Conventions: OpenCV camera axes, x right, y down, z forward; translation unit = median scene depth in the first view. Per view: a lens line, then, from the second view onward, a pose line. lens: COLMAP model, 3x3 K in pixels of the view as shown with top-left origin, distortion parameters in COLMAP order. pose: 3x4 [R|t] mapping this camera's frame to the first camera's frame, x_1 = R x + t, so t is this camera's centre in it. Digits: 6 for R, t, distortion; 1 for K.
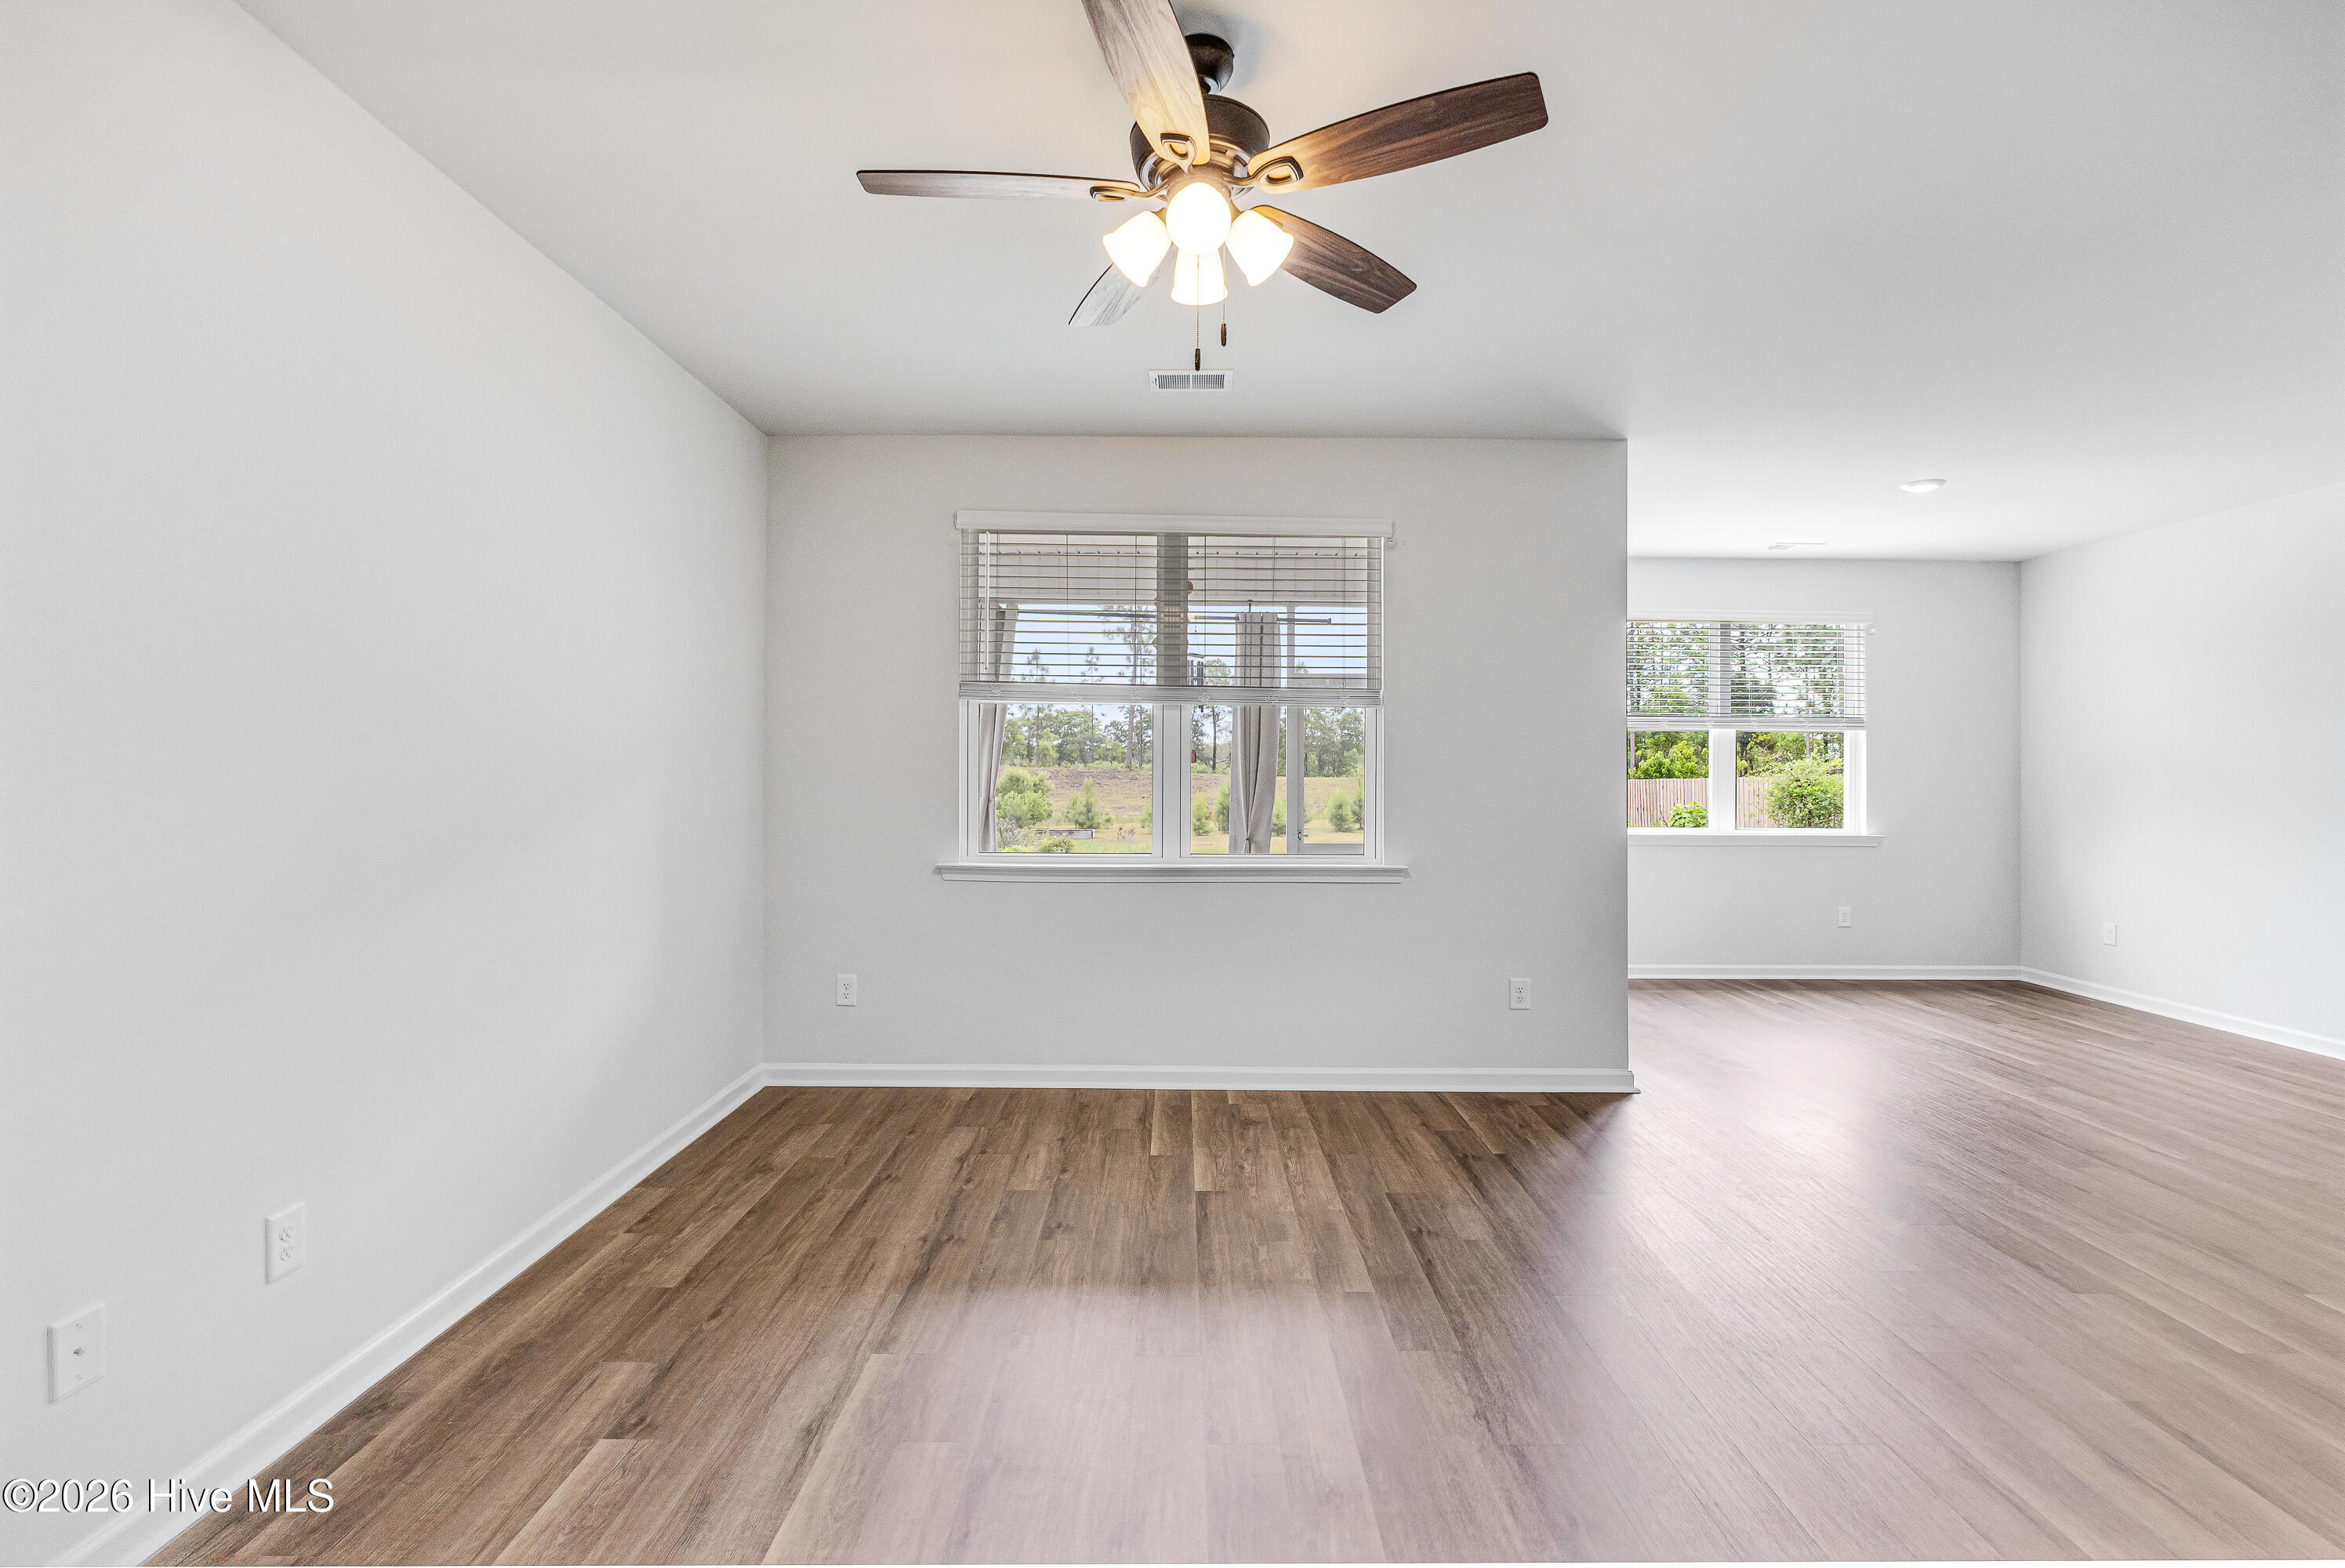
lens RADIAL K [[1050.0, 0, 1178.4], [0, 1050.0, 772.4], [0, 0, 1]] dist [-0.008256, -0.000016]
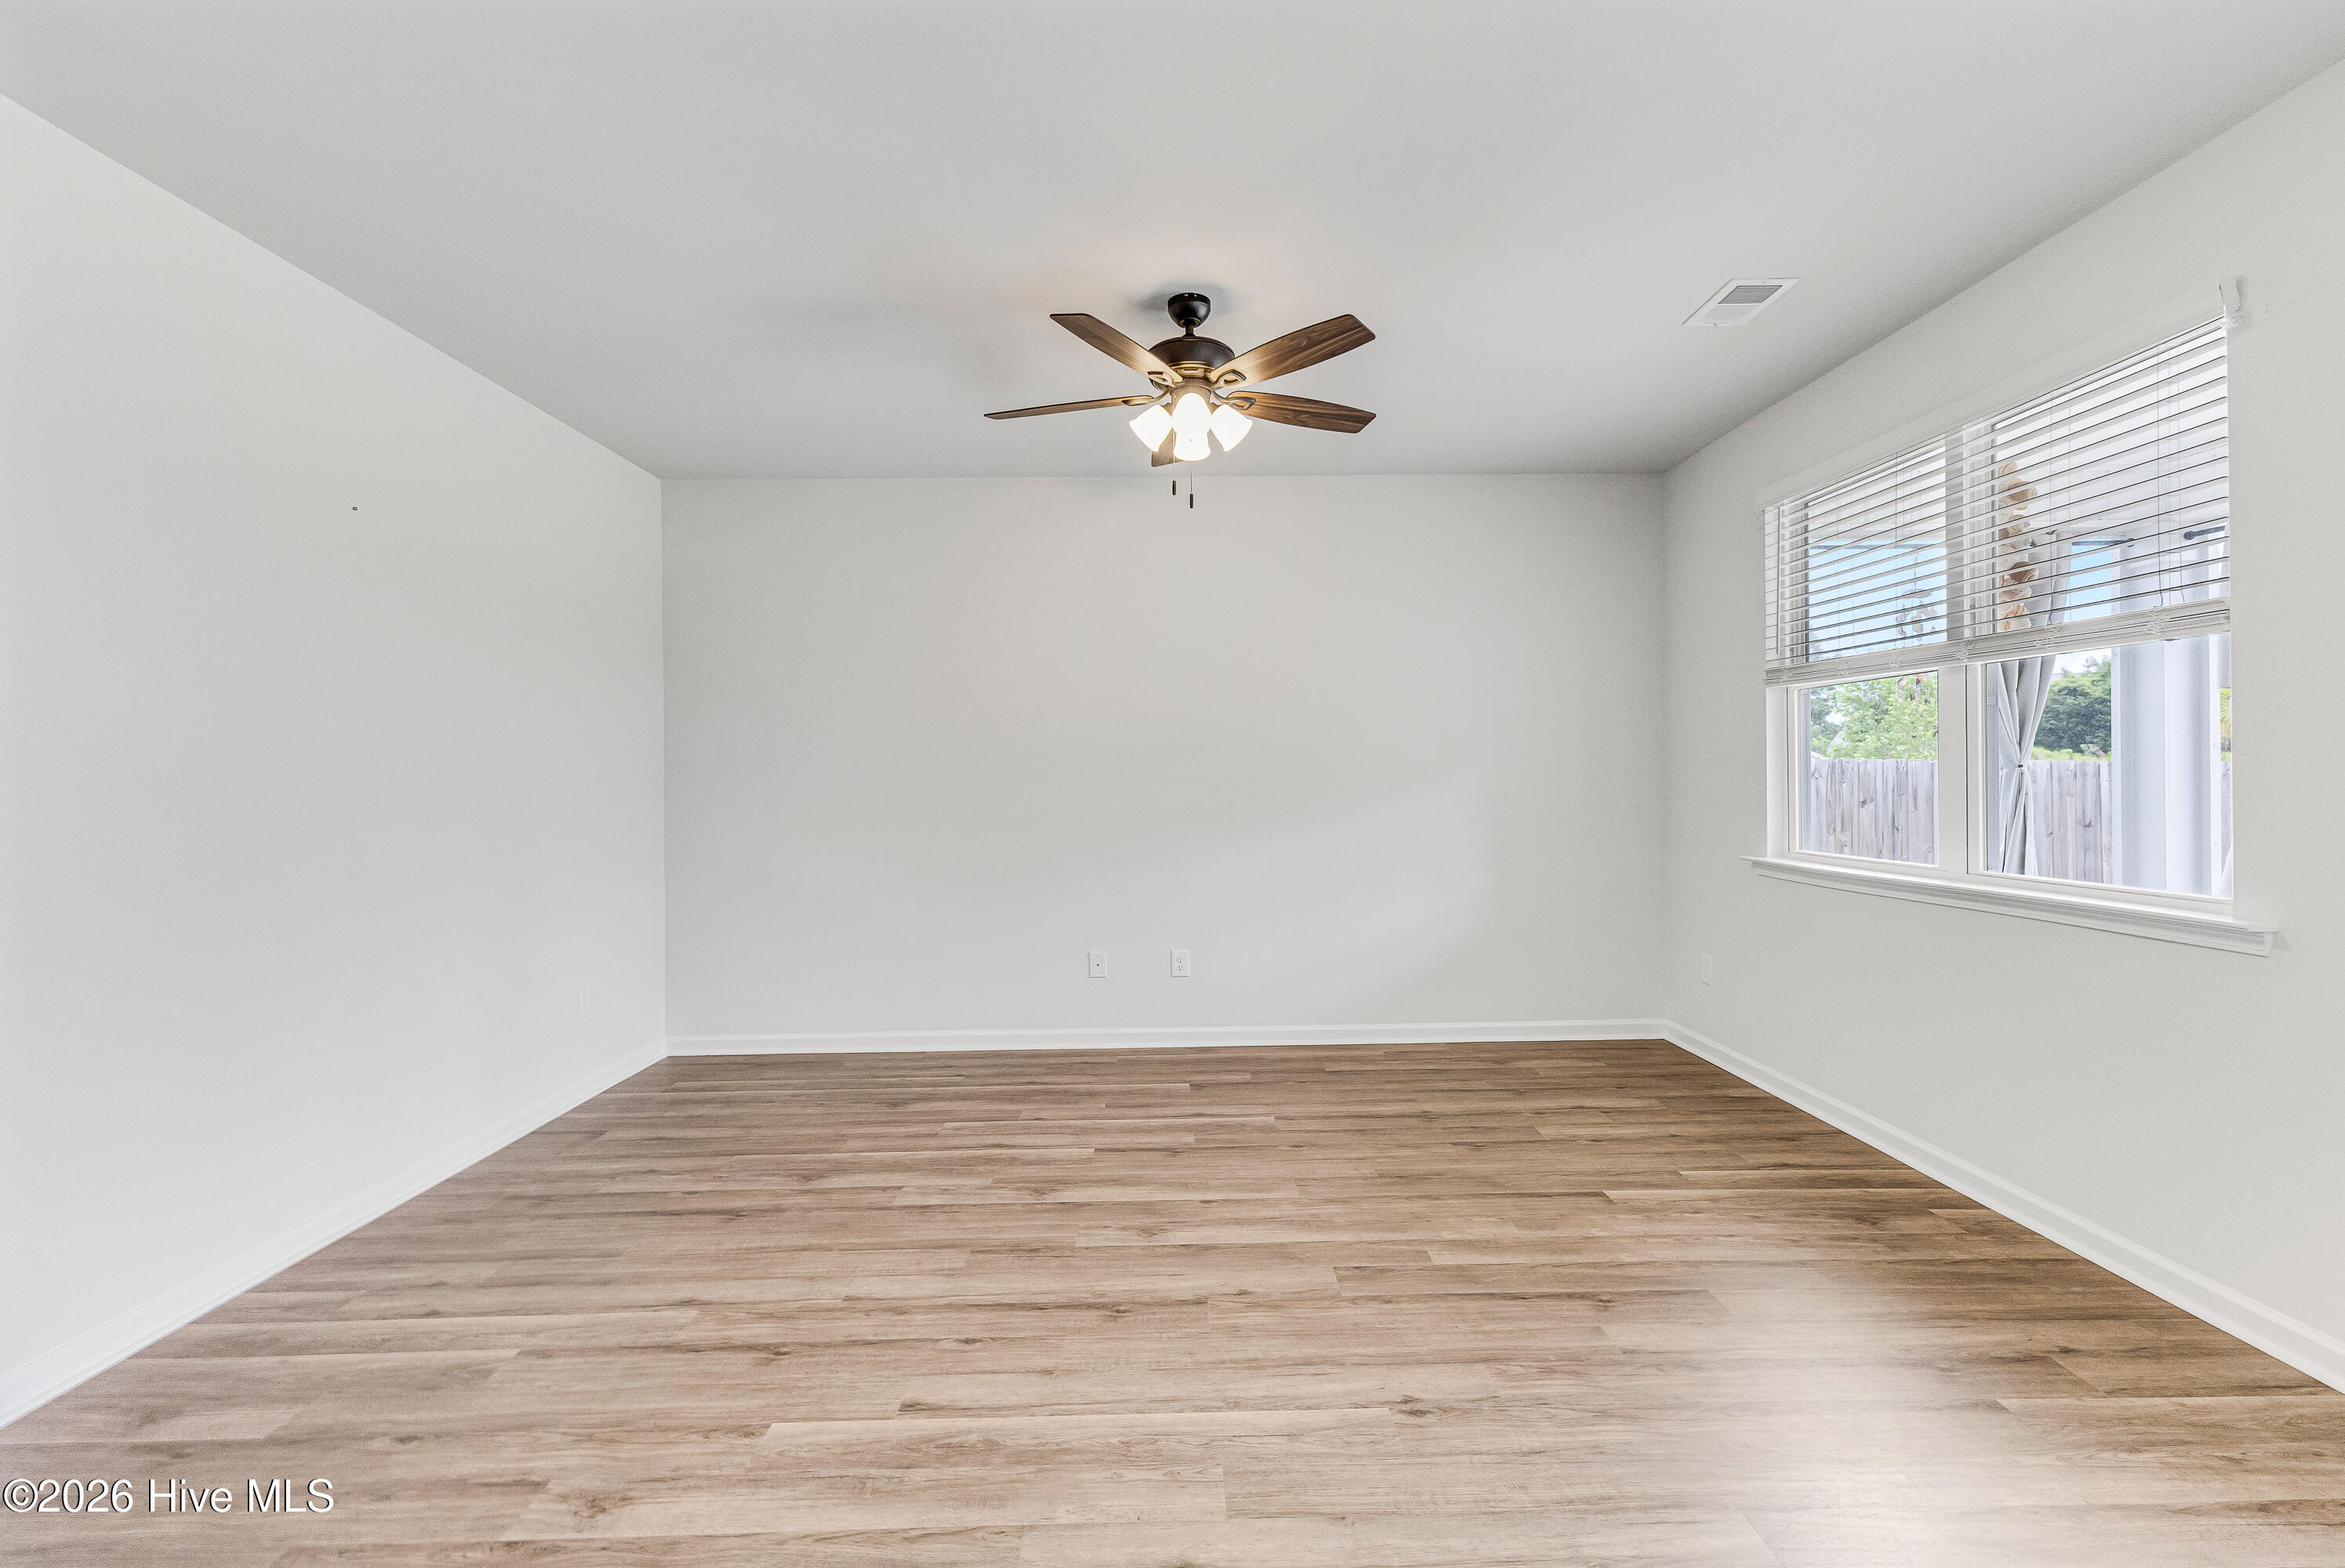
lens RADIAL K [[1028.5, 0, 1176.8], [0, 1028.5, 790.9], [0, 0, 1]] dist [0.012076, -0.000910]
pose [[0.011022, 0.005296, -0.999925, 0.859856], [0.011034, 0.999924, 0.005418, 0.016929], [0.999878, -0.011093, 0.010963, 0.534382]]
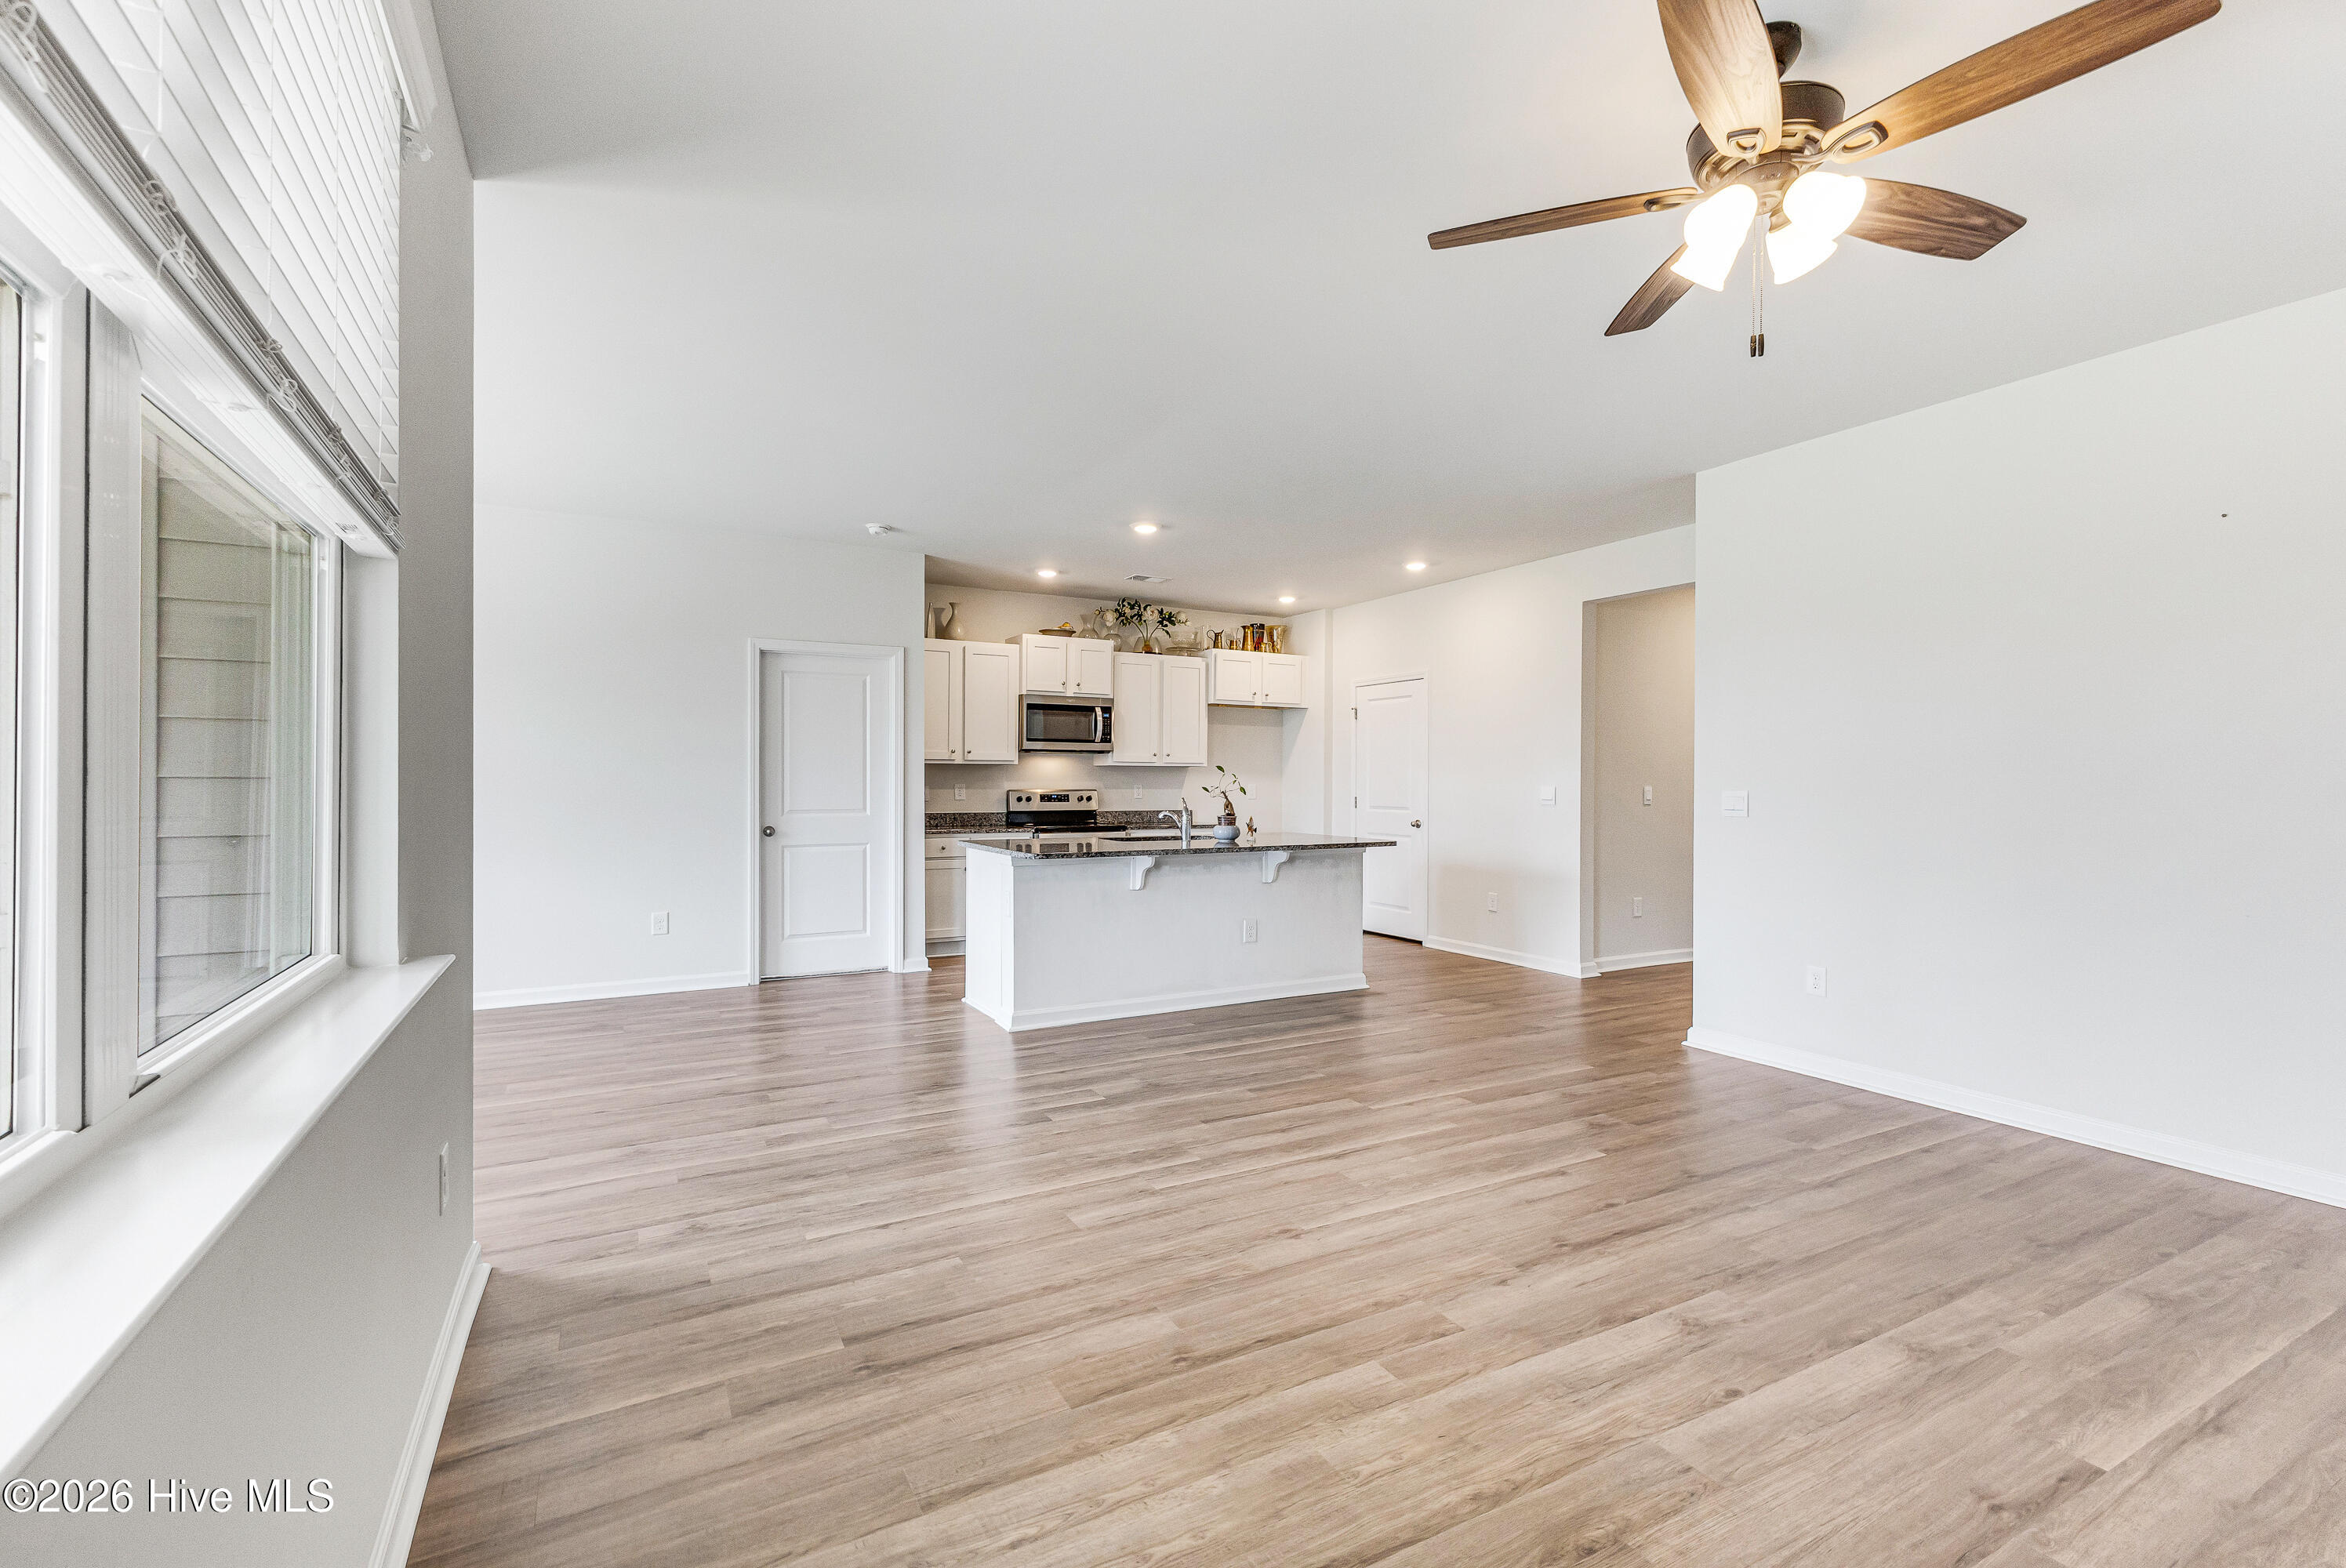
lens RADIAL K [[1028.7, 0, 1180.7], [0, 1028.7, 782.3], [0, 0, 1]] dist [0.009564, -0.000281]
pose [[-0.481241, -0.008068, 0.876551, -0.331584], [-0.005362, 0.999966, 0.006261, 0.019473], [-0.876572, -0.001687, -0.481267, 1.105960]]
